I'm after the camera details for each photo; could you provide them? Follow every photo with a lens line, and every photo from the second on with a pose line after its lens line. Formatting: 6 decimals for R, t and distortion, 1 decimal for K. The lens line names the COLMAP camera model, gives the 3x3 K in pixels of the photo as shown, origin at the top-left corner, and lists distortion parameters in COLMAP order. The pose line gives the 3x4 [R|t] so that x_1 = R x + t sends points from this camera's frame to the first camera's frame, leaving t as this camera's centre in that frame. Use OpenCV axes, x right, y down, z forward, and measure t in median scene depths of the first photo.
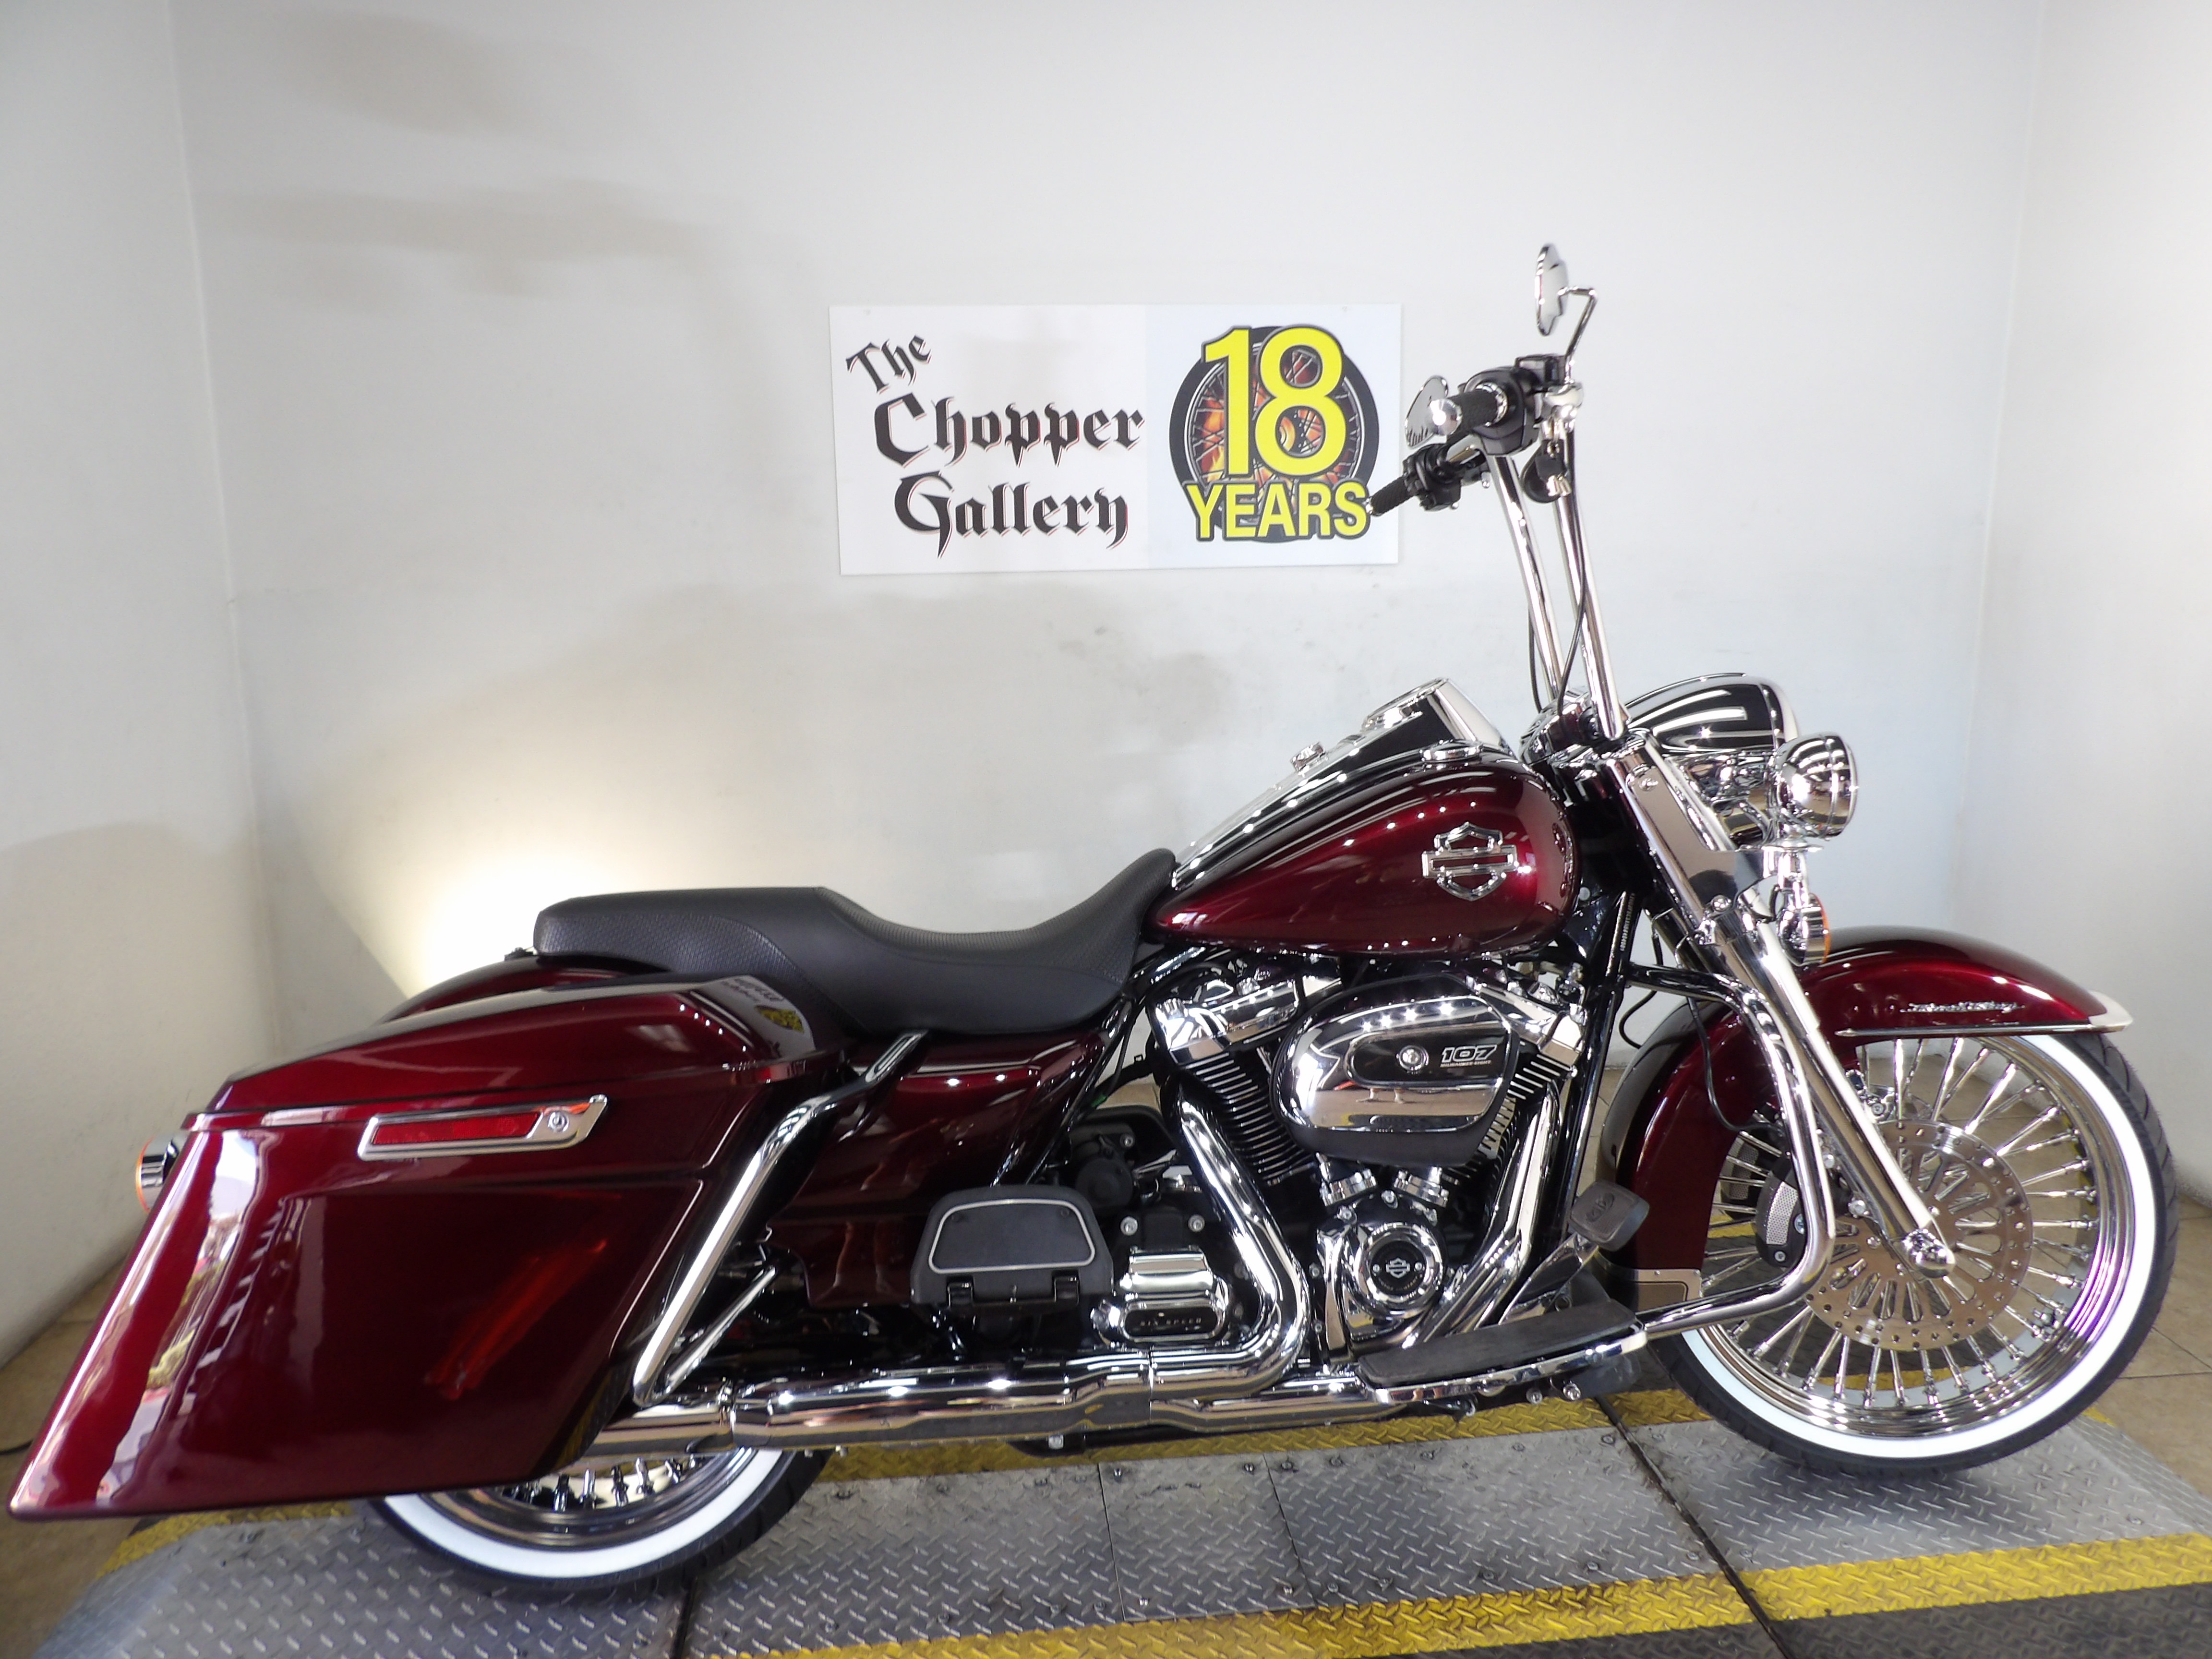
lens RADIAL K [[1580.7, 0, 1110.4], [0, 1580.7, 816.0], [0, 0, 1]] dist [-0.034540, 0.041925]
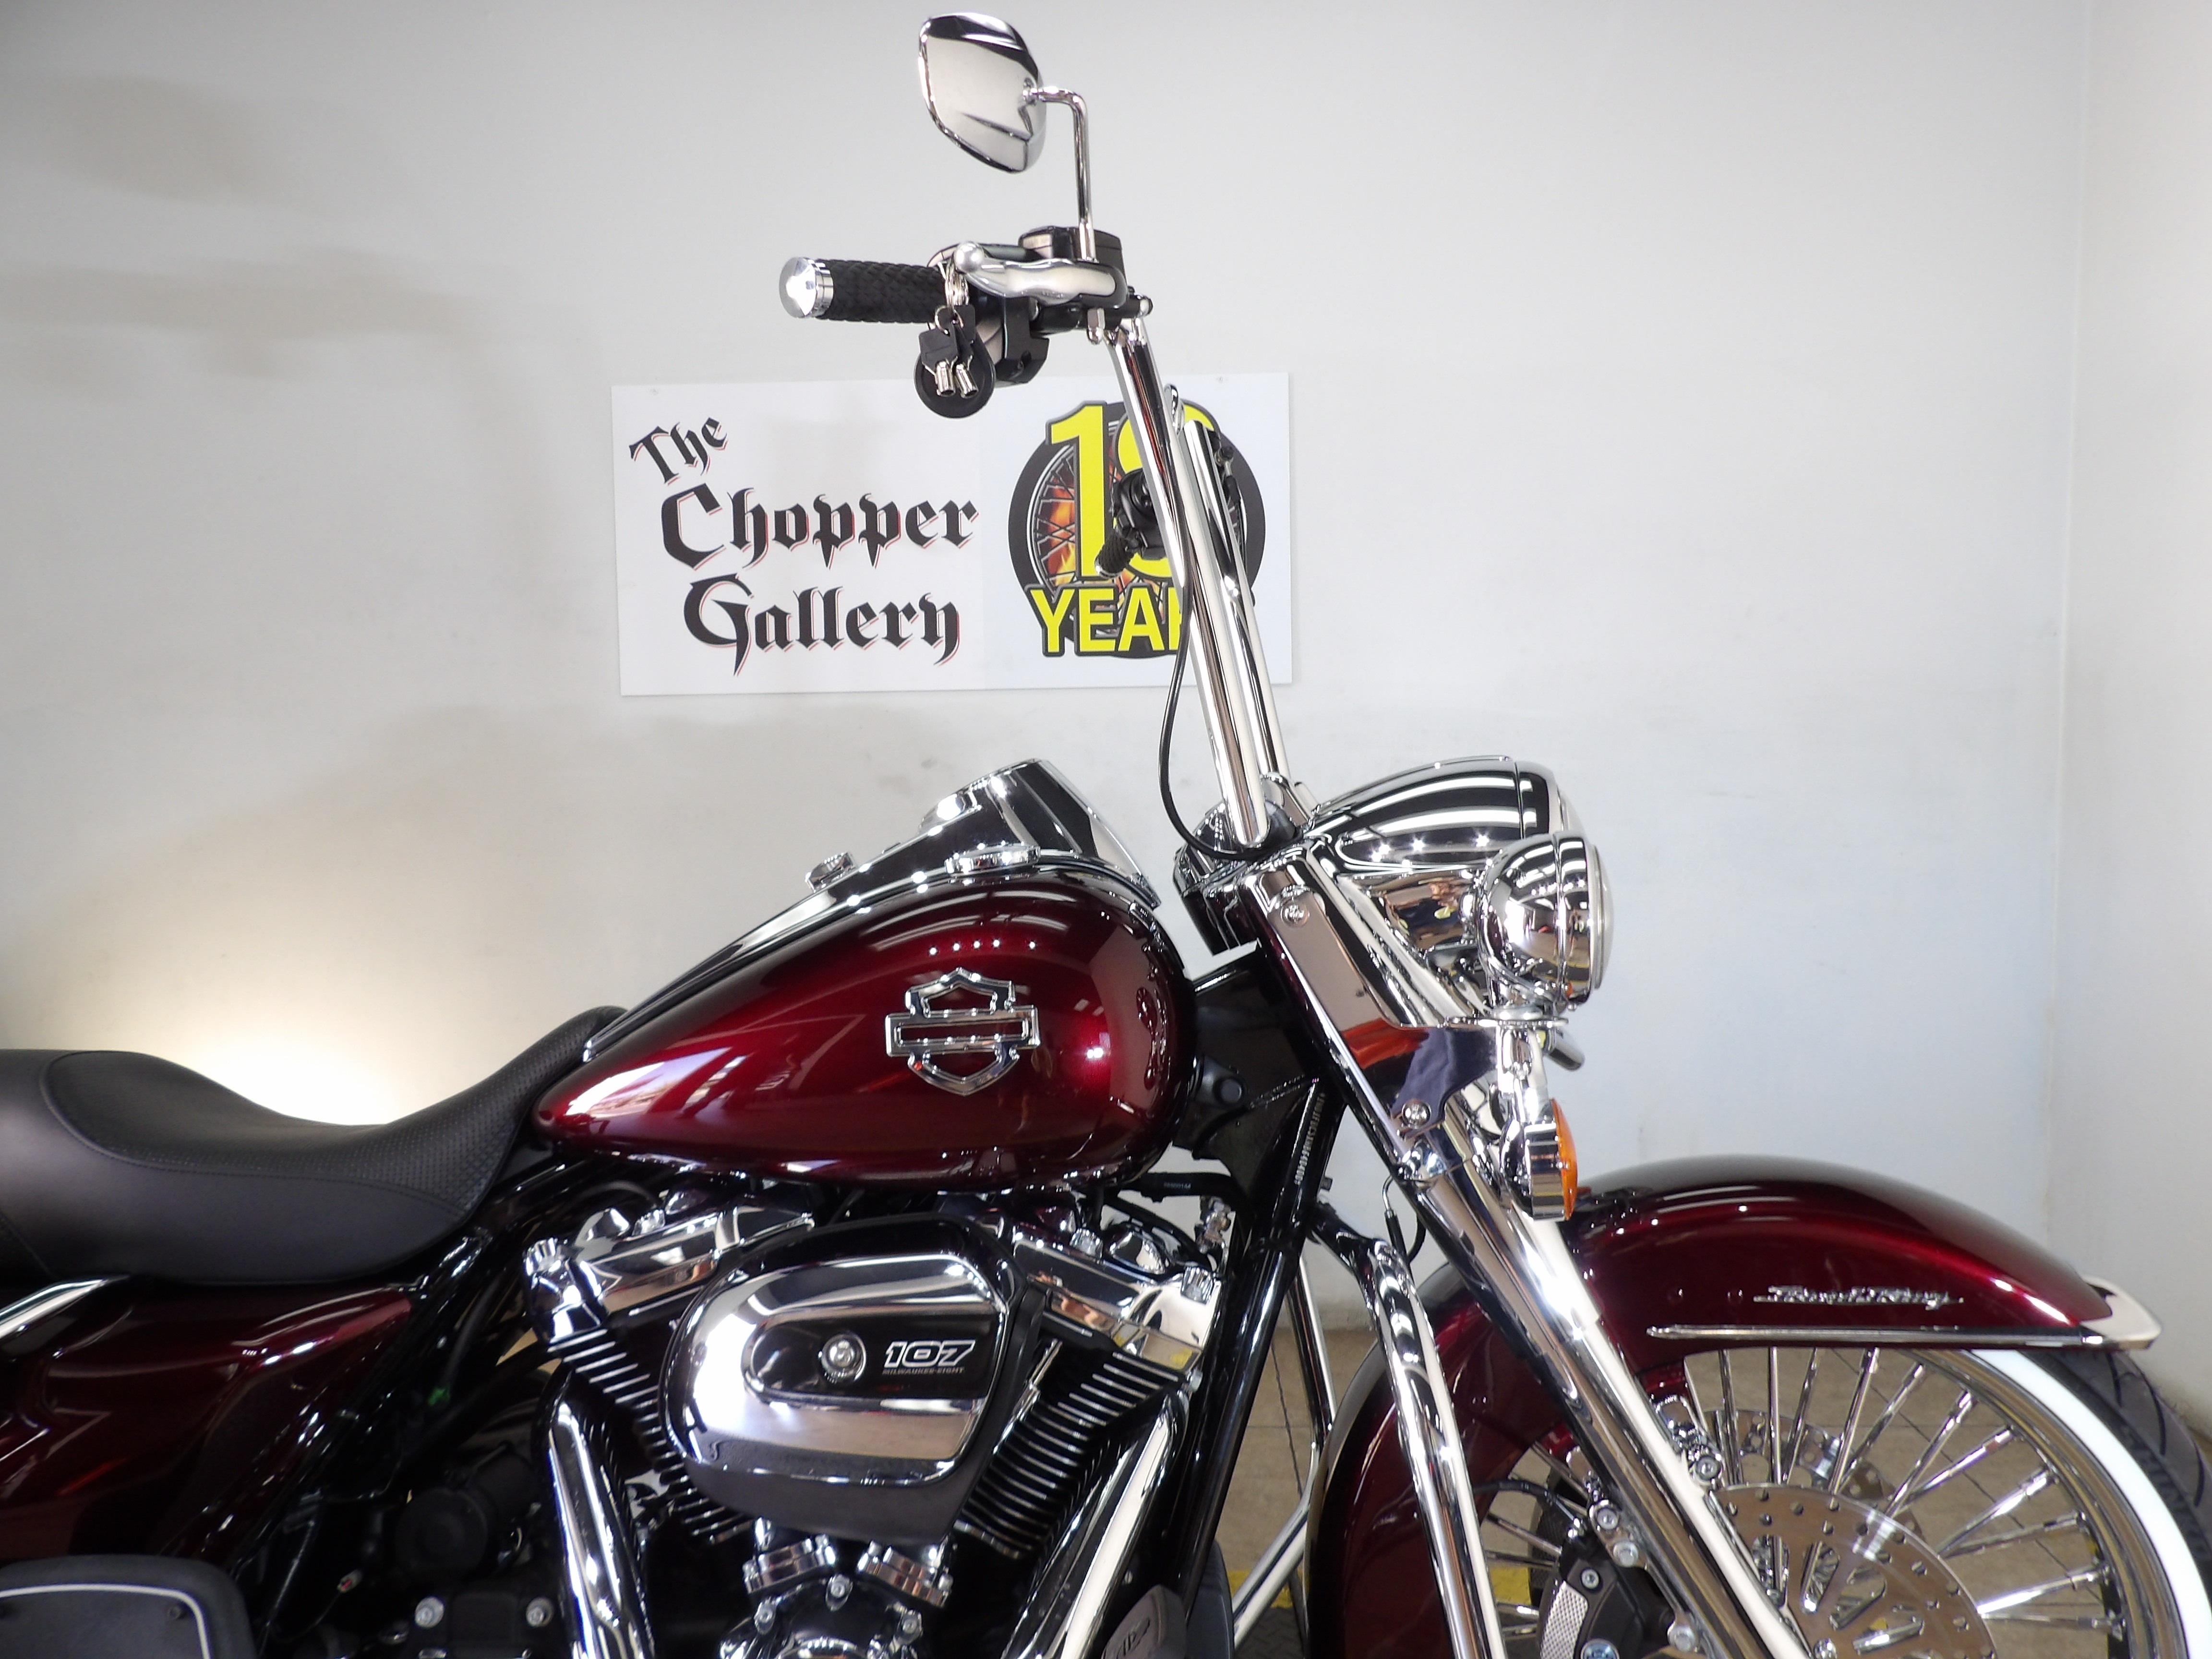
lens RADIAL K [[1580.7, 0, 1117.6], [0, 1580.7, 820.0], [0, 0, 1]] dist [-0.034540, 0.041925]
pose [[0.994656, 0.007060, -0.103003, 0.183453], [-0.019573, 0.992461, -0.120986, 0.010599], [0.101372, 0.122355, 0.987296, 0.201911]]
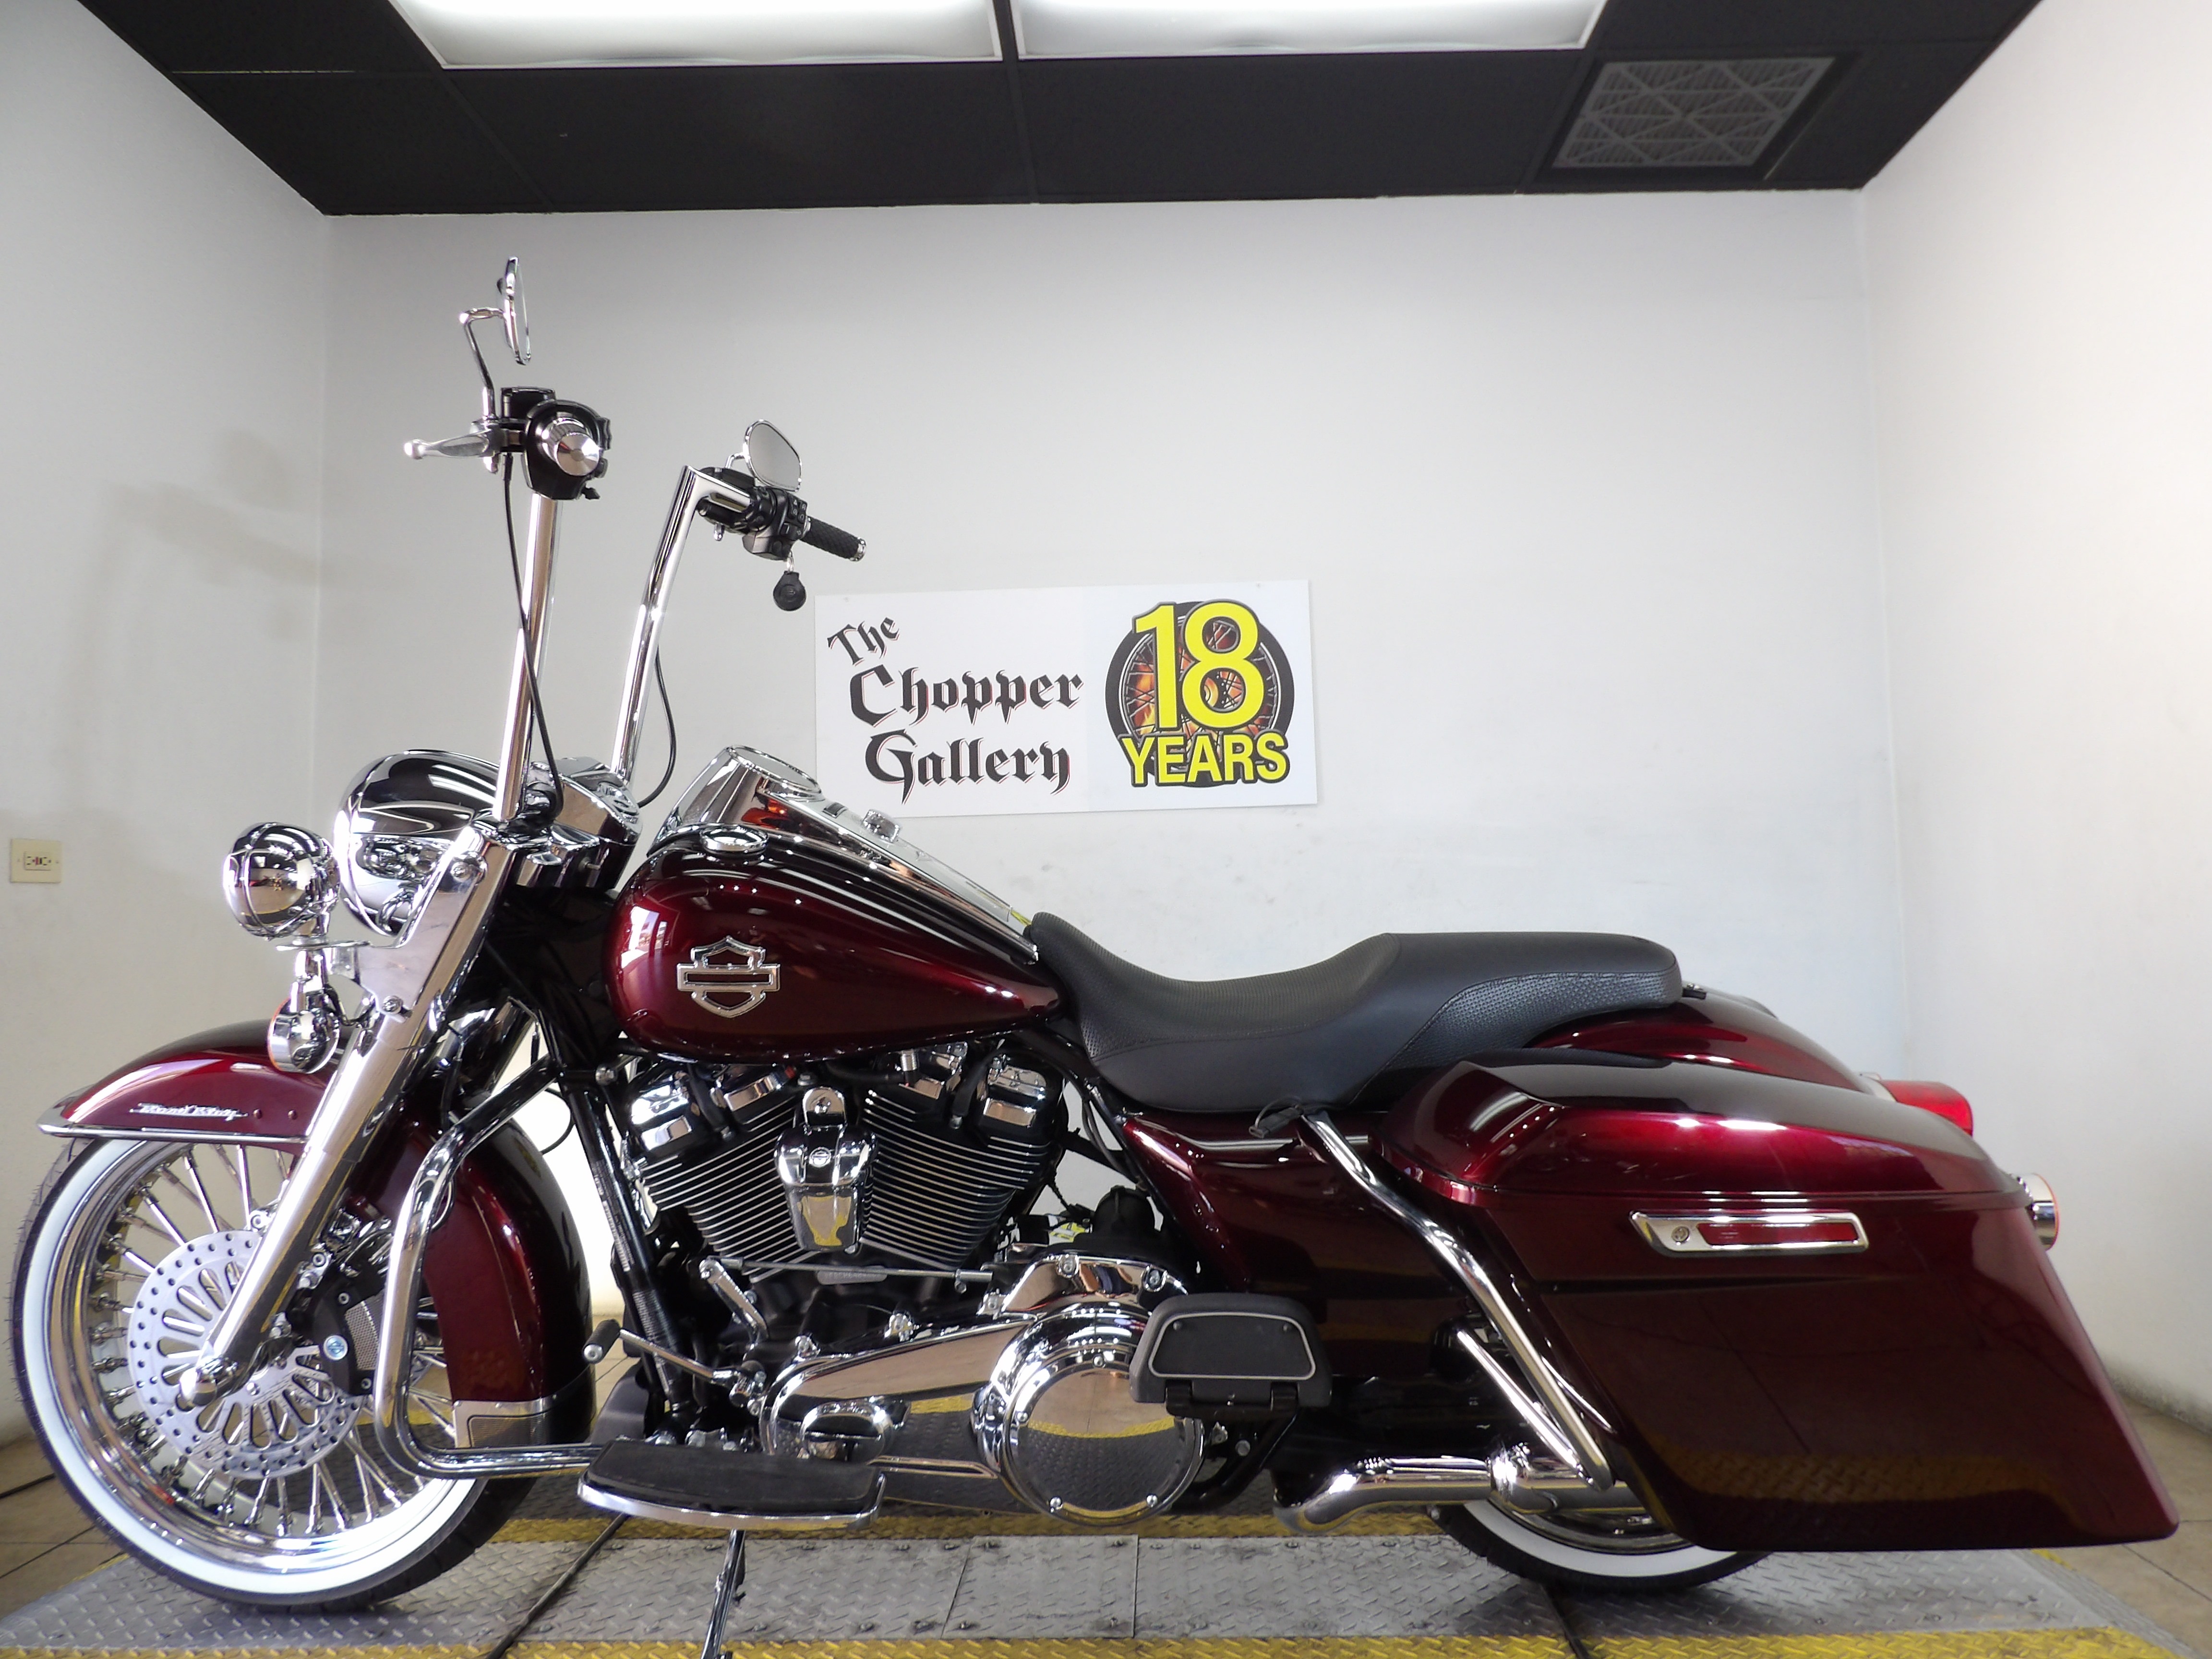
lens RADIAL K [[1580.7, 0, 1128.3], [0, 1580.7, 818.5], [0, 0, 1]] dist [-0.034540, 0.041925]
pose [[0.993240, -0.020789, -0.114205, 0.183347], [-0.010210, 0.964375, -0.264341, 0.145813], [0.115632, 0.263720, 0.957644, -0.064524]]
